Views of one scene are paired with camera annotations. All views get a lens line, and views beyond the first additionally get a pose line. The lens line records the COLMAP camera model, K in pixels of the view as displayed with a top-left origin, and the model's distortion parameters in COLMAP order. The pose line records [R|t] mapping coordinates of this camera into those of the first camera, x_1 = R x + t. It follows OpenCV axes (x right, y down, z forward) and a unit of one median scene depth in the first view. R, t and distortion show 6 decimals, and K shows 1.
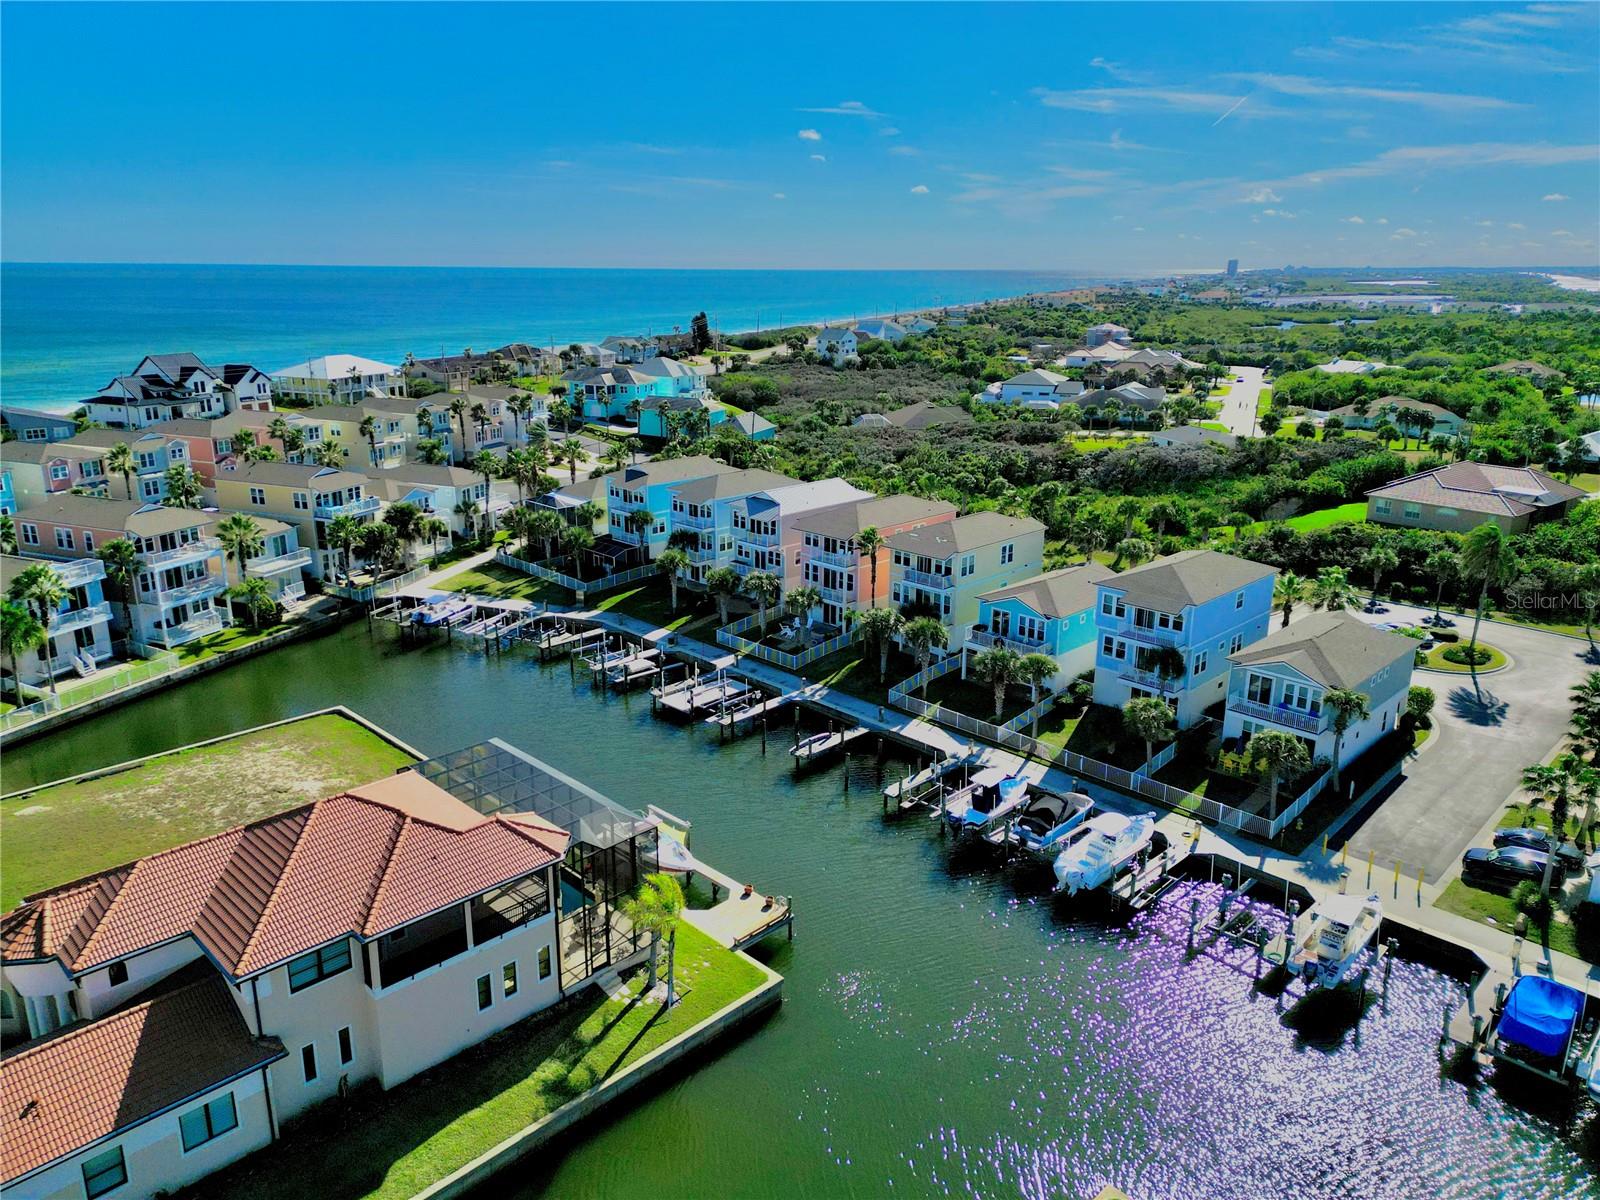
lens RADIAL K [[1114.6, 0, 800.0], [0, 1114.6, 600.0], [0, 0, 1]] dist [0.088955, -0.088477]
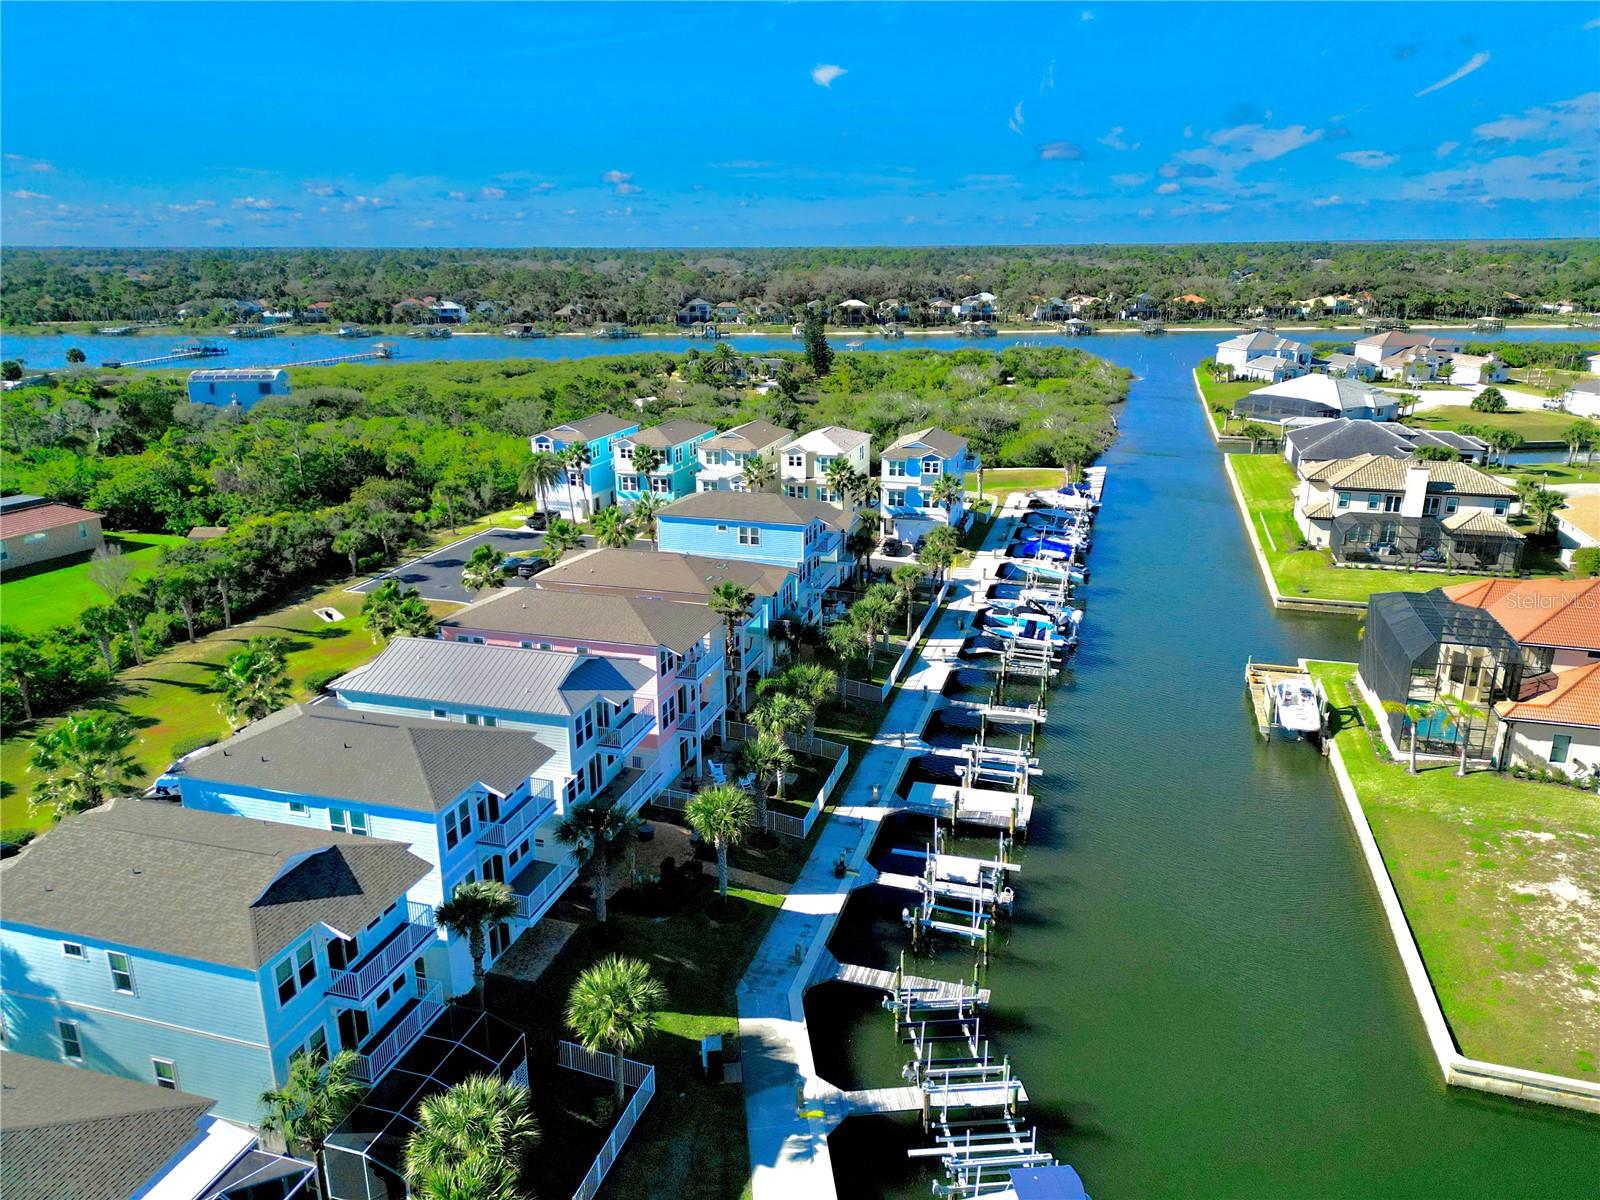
lens RADIAL K [[1068.3, 0, 800.0], [0, 1068.3, 600.0], [0, 0, 1]] dist [0.088067, -0.069349]
pose [[-0.446760, -0.258362, 0.856537, -0.536333], [0.285957, 0.865935, 0.410348, -0.310034], [-0.847723, 0.428260, -0.312984, 1.135968]]
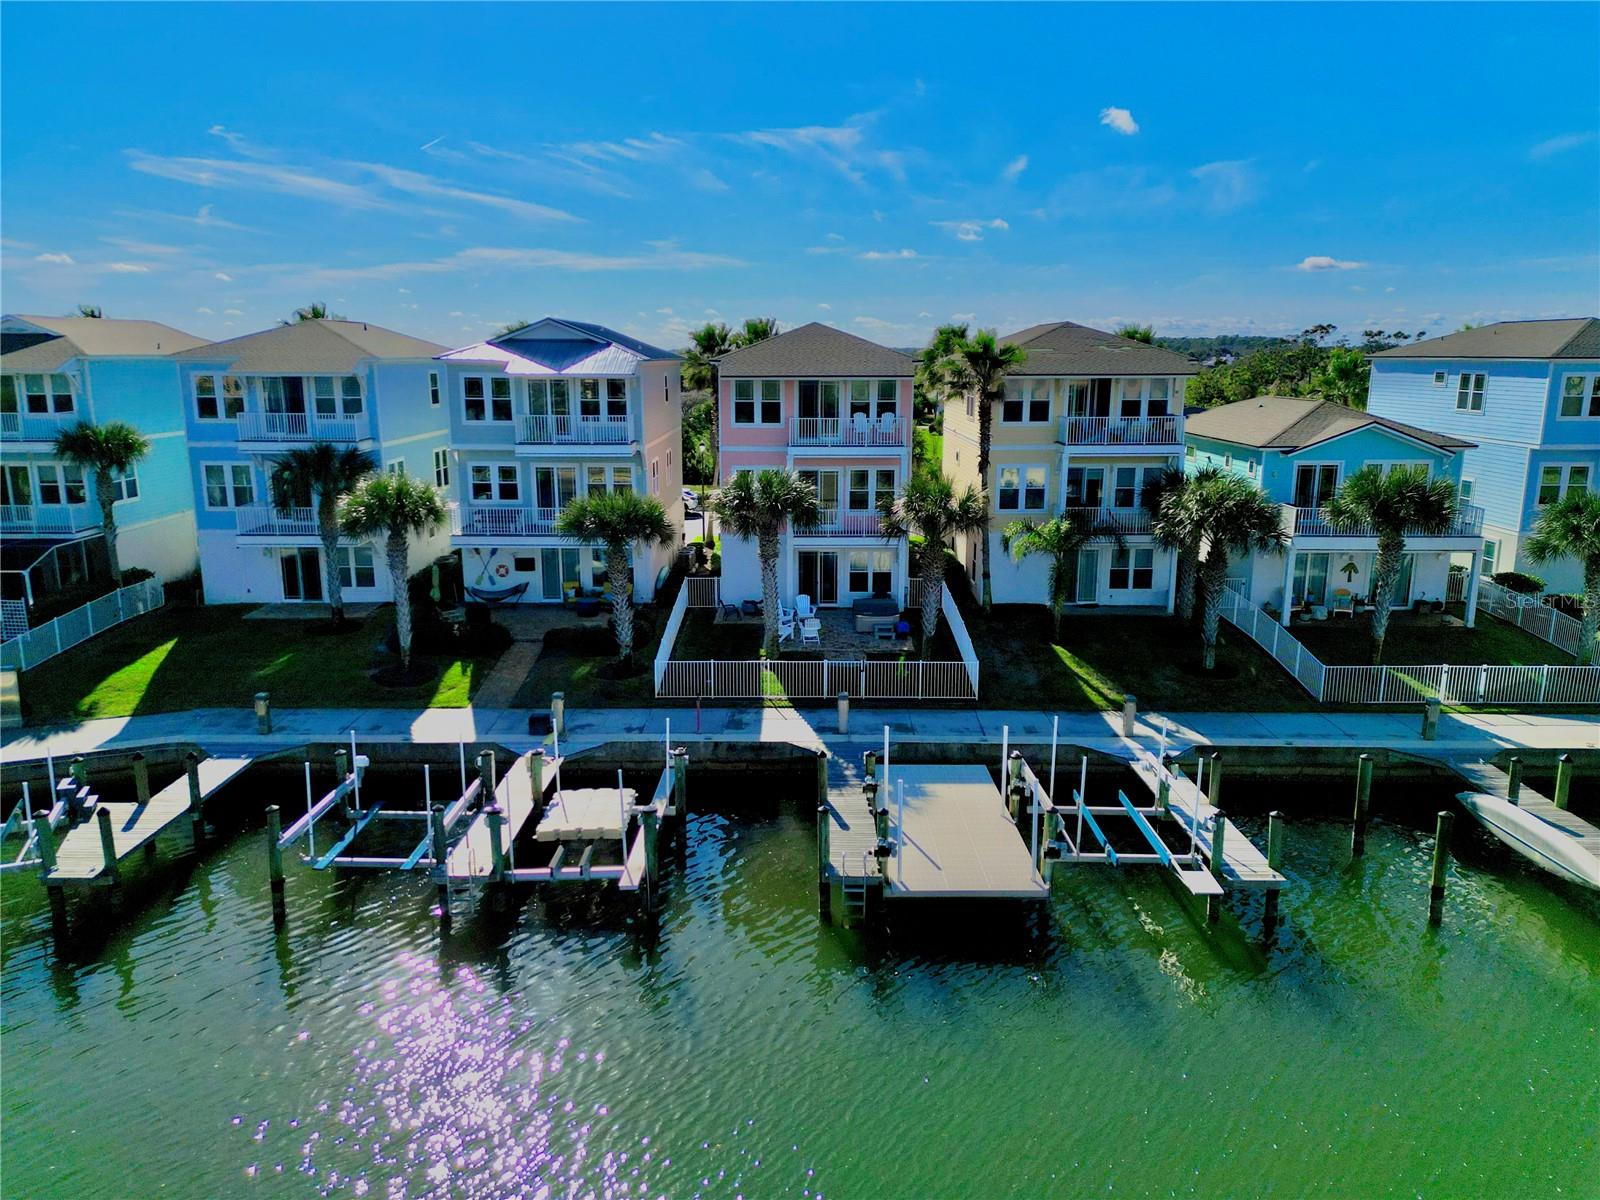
lens RADIAL K [[1068.3, 0, 800.0], [0, 1068.3, 600.0], [0, 0, 1]] dist [0.088067, -0.069349]
pose [[0.723219, -0.149535, 0.674235, -0.258010], [0.210395, 0.977576, -0.008868, 0.021353], [-0.657790, 0.148269, 0.738463, 0.739281]]
